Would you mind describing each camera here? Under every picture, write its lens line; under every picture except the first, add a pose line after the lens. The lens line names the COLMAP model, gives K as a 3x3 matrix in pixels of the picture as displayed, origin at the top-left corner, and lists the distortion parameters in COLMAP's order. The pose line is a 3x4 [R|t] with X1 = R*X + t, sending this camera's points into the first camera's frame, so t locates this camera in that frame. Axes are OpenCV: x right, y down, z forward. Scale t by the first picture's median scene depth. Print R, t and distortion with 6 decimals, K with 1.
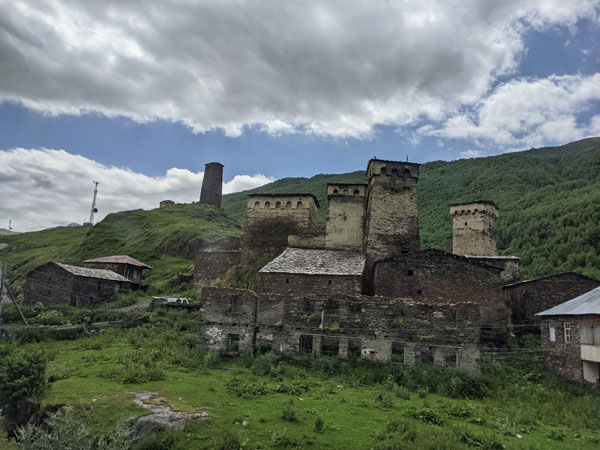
lens RADIAL K [[472.1, 0, 296.8], [0, 472.1, 230.9], [0, 0, 1]] dist [0.035160, -0.063037]
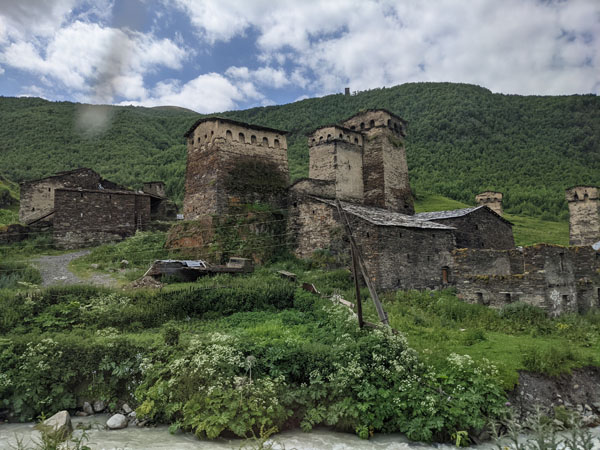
lens RADIAL K [[472.1, 0, 305.6], [0, 472.1, 245.9], [0, 0, 1]] dist [0.035160, -0.063037]
pose [[0.639380, -0.025321, 0.768474, -0.603025], [-0.080266, 0.991799, 0.099462, 0.036548], [-0.764690, -0.125276, 0.632103, 0.415410]]
